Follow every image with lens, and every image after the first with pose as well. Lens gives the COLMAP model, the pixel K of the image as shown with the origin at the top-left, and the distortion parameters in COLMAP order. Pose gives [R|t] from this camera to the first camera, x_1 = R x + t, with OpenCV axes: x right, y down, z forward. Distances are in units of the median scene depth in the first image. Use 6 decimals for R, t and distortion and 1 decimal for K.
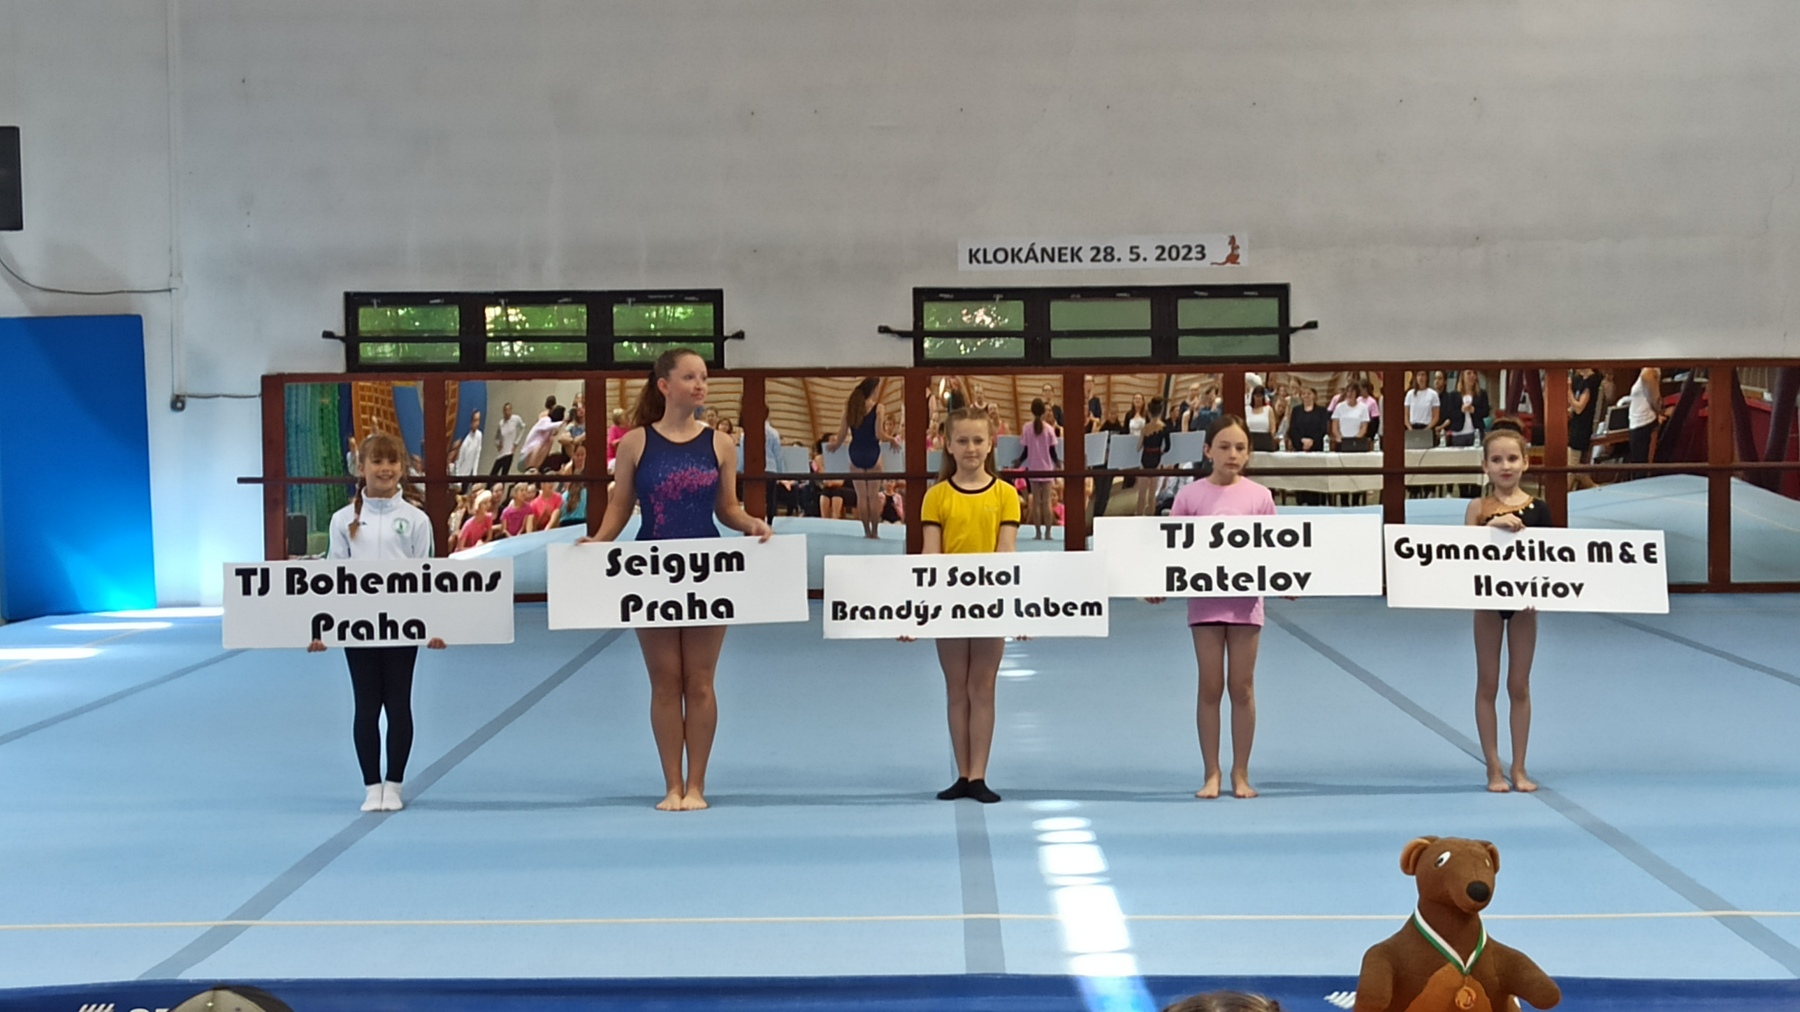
lens RADIAL K [[1452.5, 0, 898.7], [0, 1452.5, 505.5], [0, 0, 1]] dist [0.043800, -0.006251]
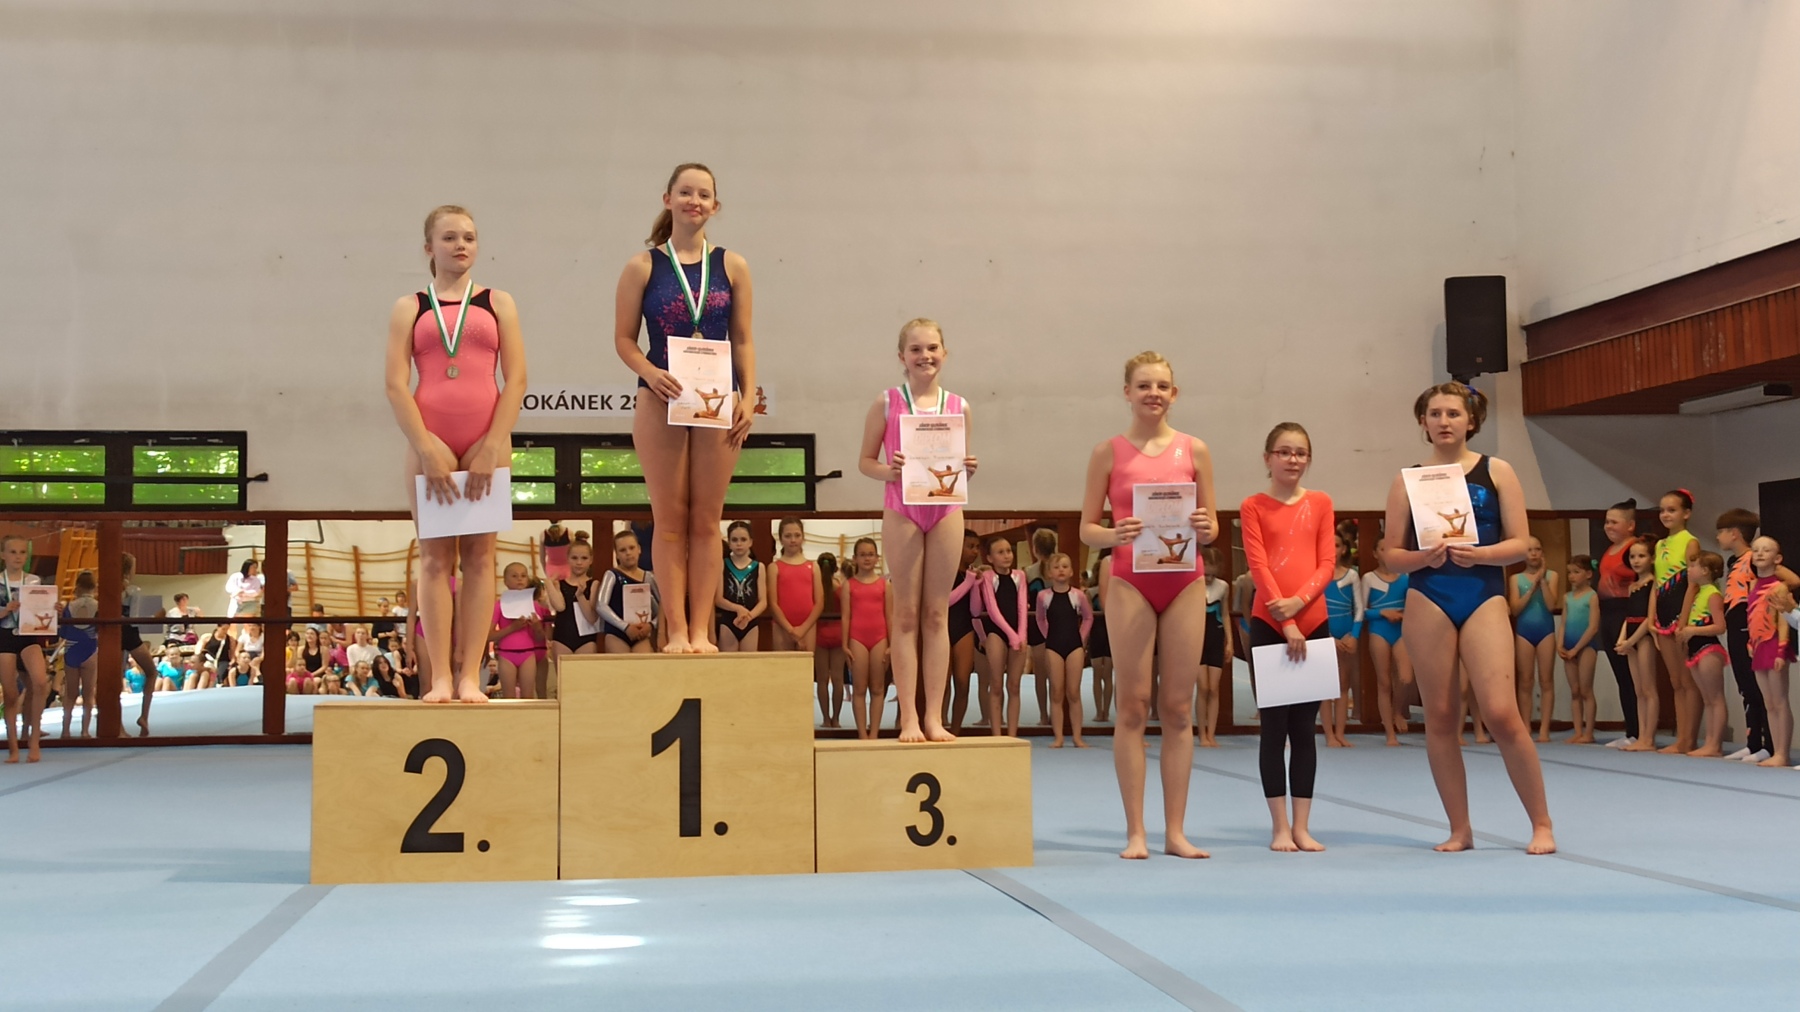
lens RADIAL K [[1452.5, 0, 899.6], [0, 1452.5, 512.6], [0, 0, 1]] dist [0.043800, -0.006251]
pose [[0.998433, 0.008642, 0.055282, 0.269762], [-0.003380, 0.995510, -0.094593, -0.001513], [-0.055851, 0.094258, 0.993980, -0.007460]]
